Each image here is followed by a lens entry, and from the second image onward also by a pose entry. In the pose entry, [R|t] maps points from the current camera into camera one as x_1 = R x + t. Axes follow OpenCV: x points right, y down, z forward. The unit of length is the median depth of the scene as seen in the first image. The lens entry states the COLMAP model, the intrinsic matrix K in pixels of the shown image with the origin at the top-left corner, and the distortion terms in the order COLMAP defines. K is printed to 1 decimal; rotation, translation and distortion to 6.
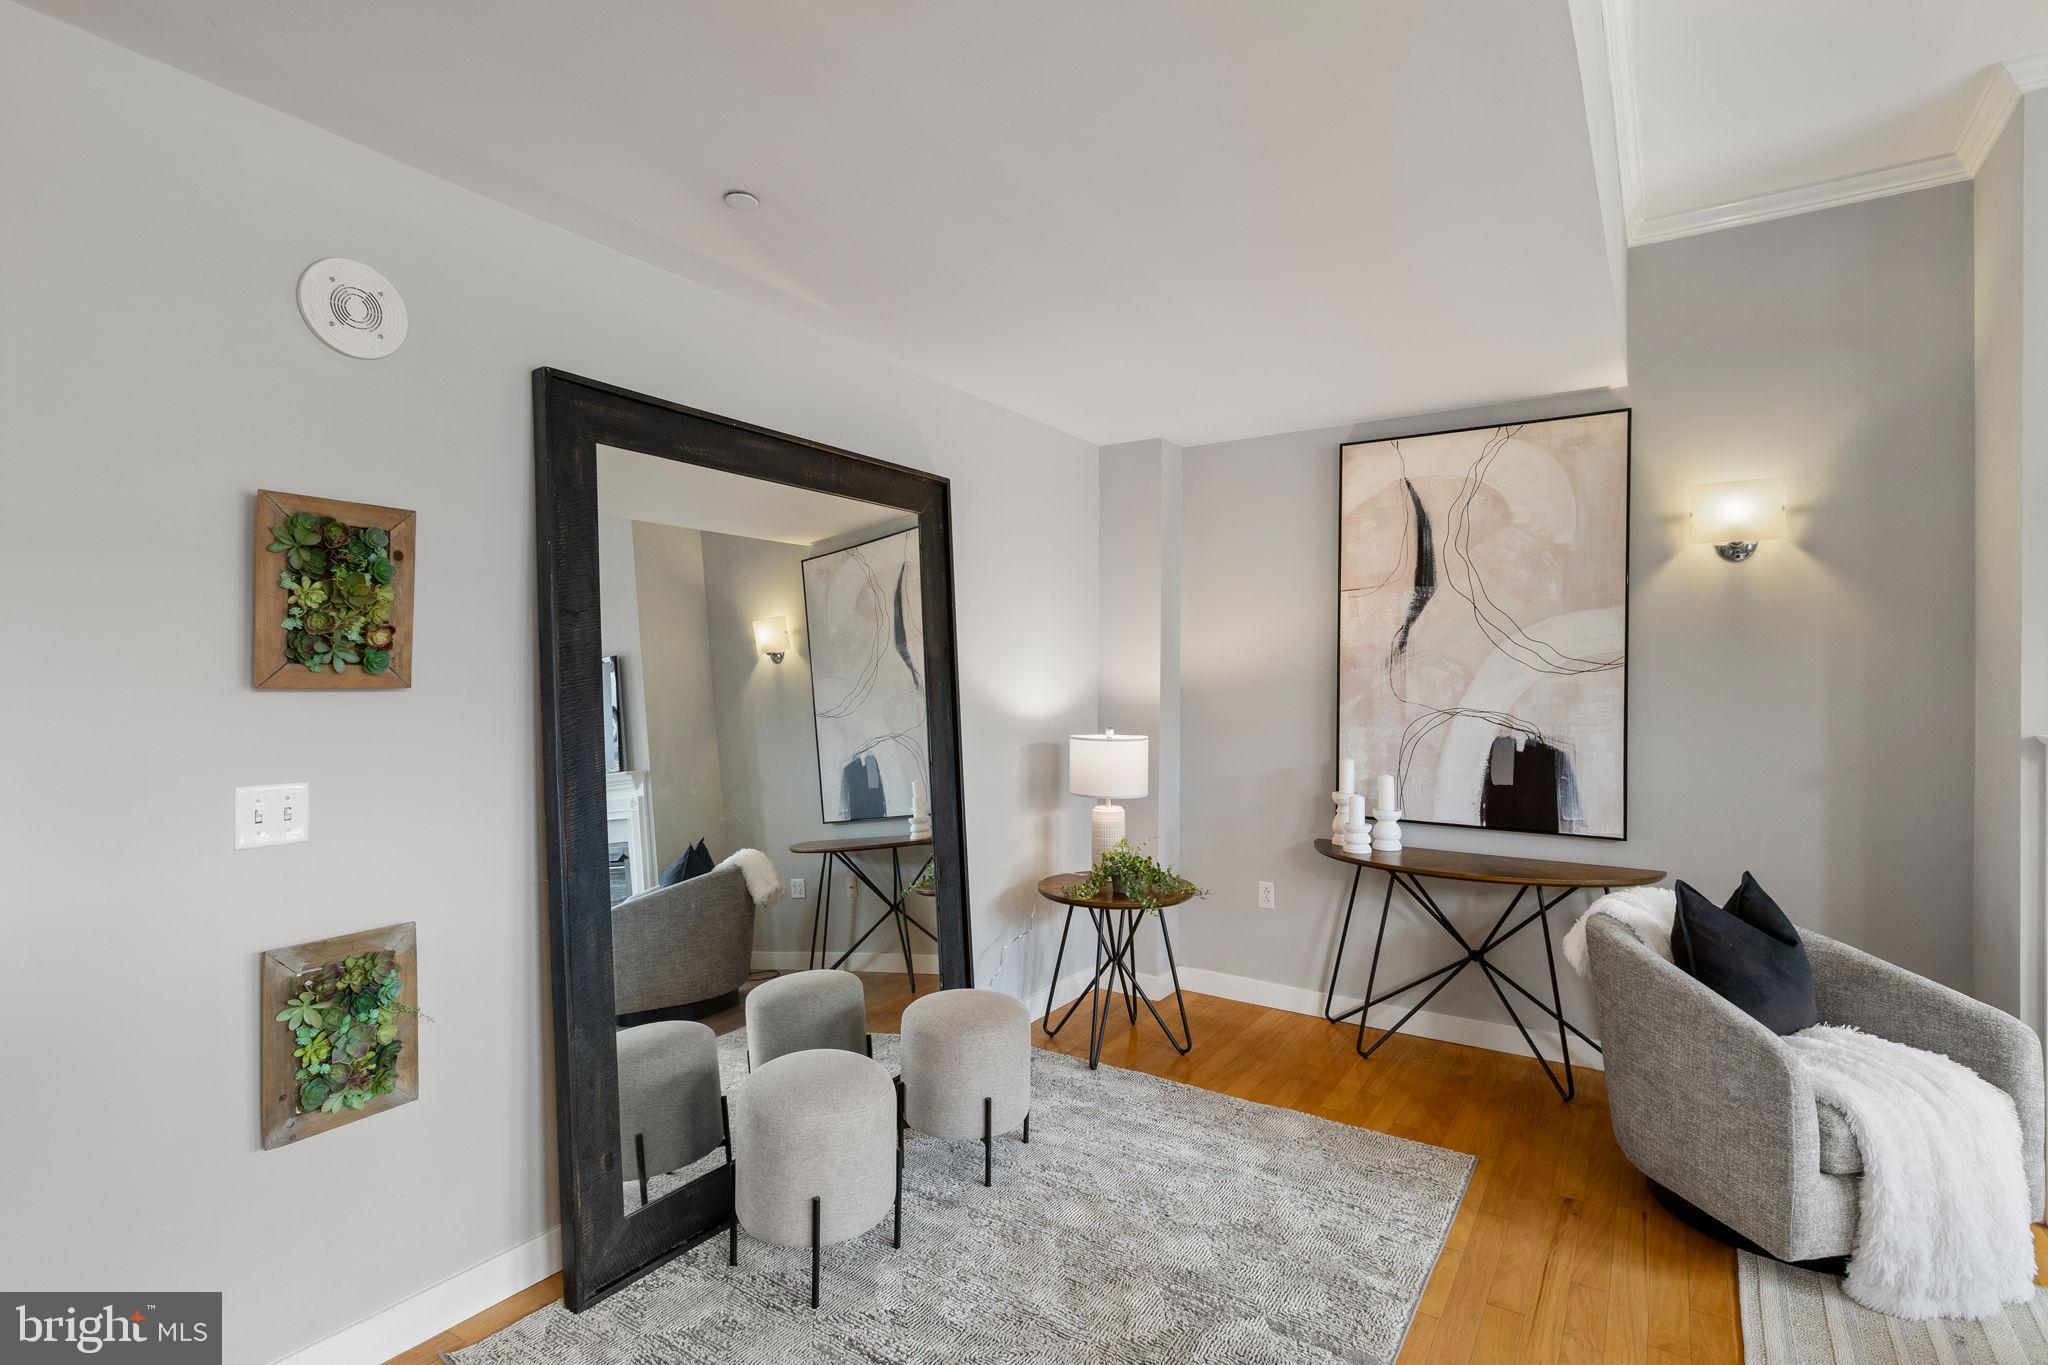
lens RADIAL K [[943.9, 0, 1025.2], [0, 943.9, 686.9], [0, 0, 1]] dist [-0.002270, 0.000218]
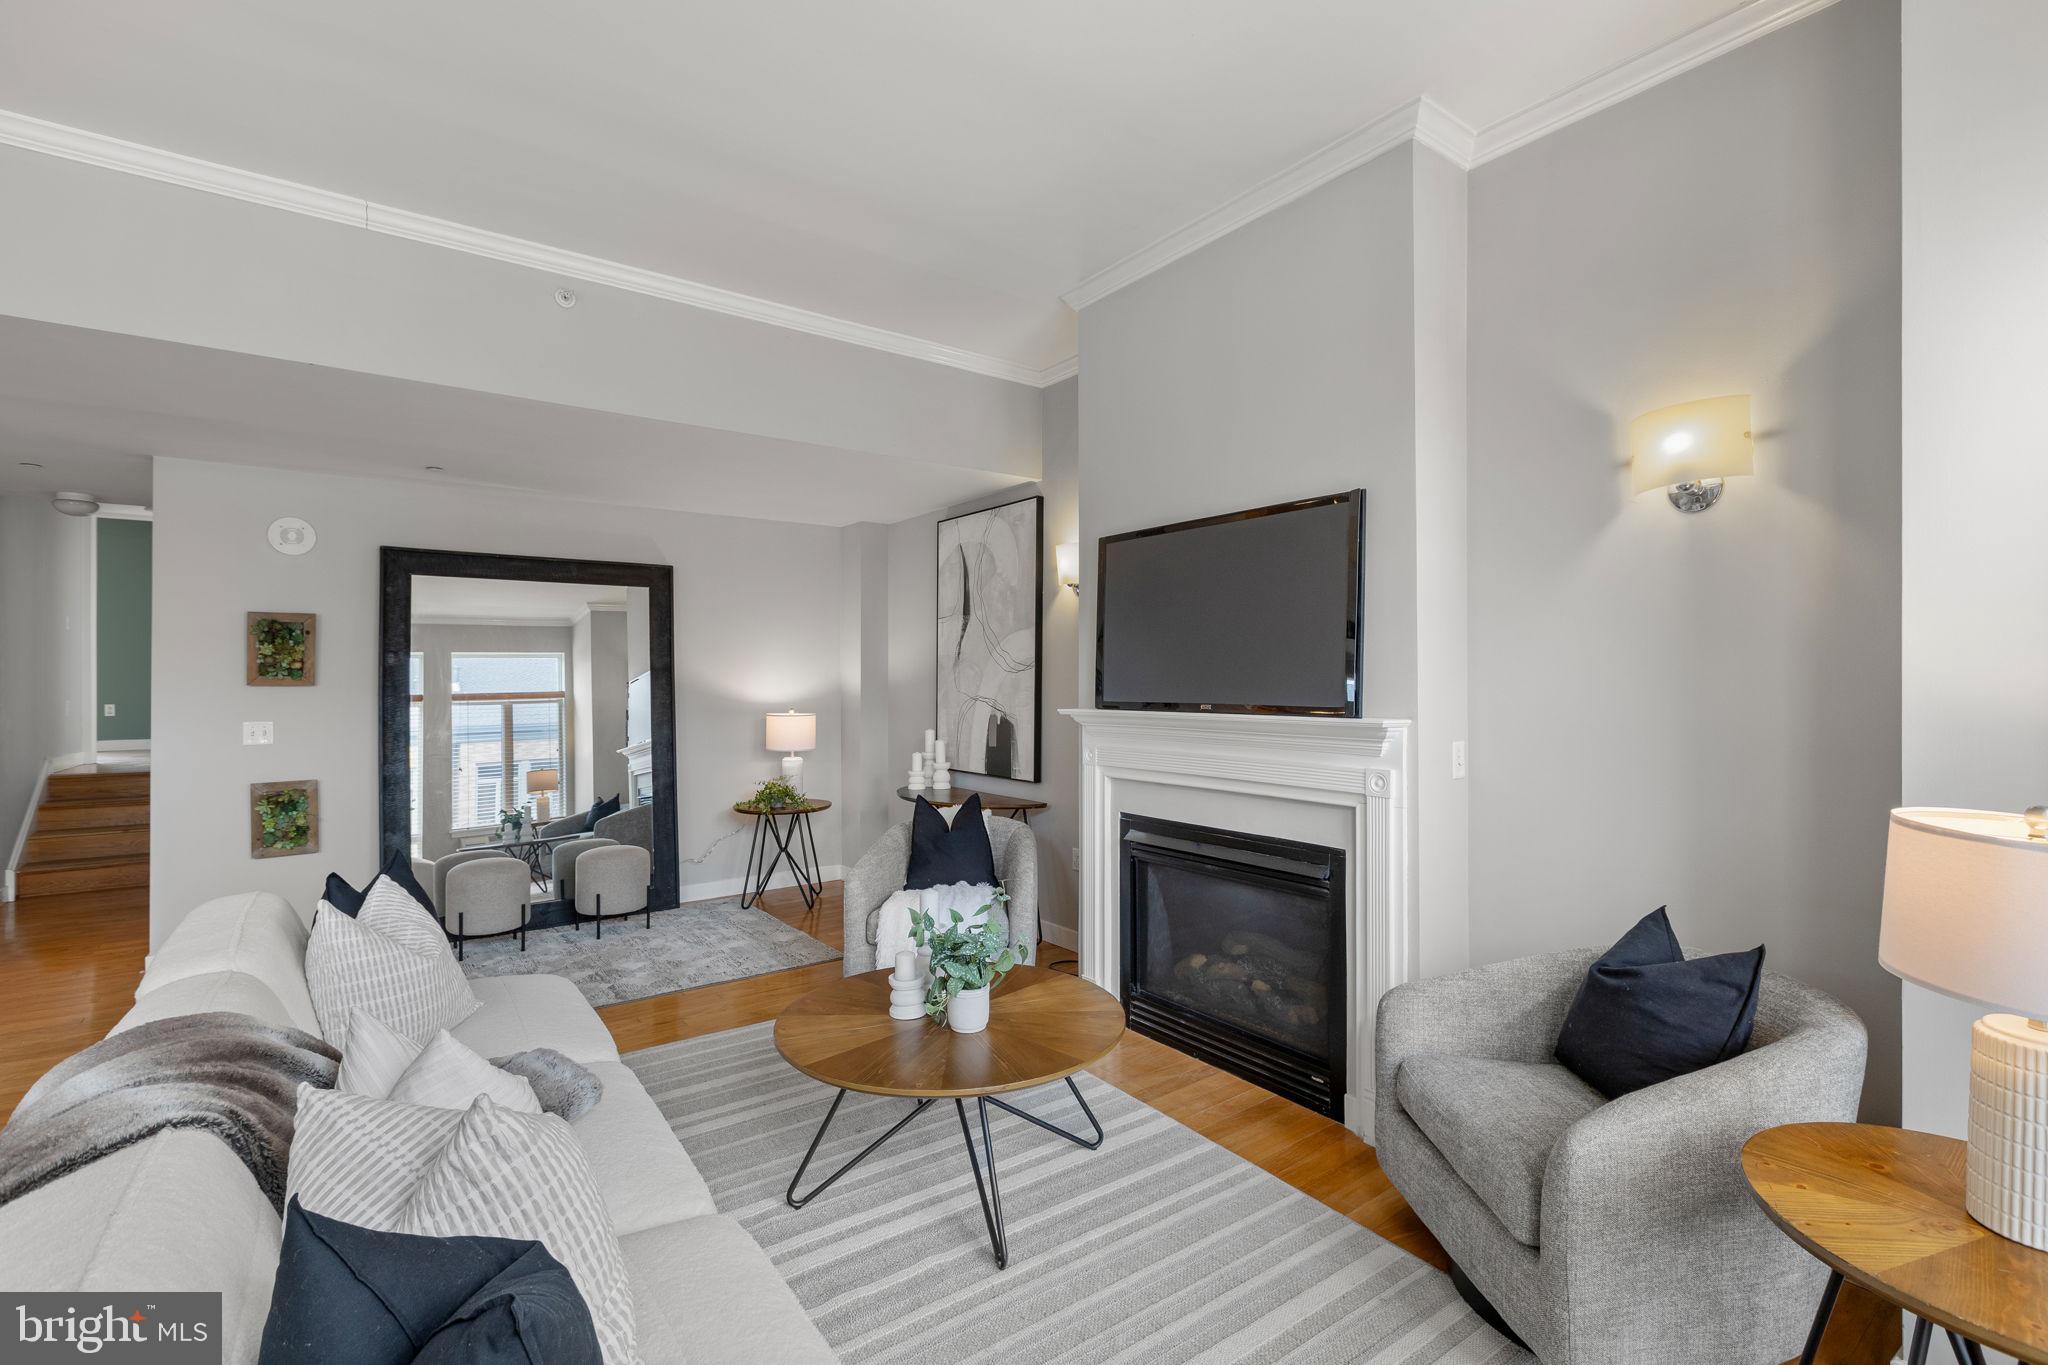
lens RADIAL K [[943.9, 0, 1097.1], [0, 943.9, 685.6], [0, 0, 1]] dist [-0.002270, 0.000218]
pose [[0.946496, -0.005815, -0.322662, 1.225367], [0.005555, 0.999983, -0.001727, 0.010600], [0.322667, -0.000158, 0.946513, -0.399064]]
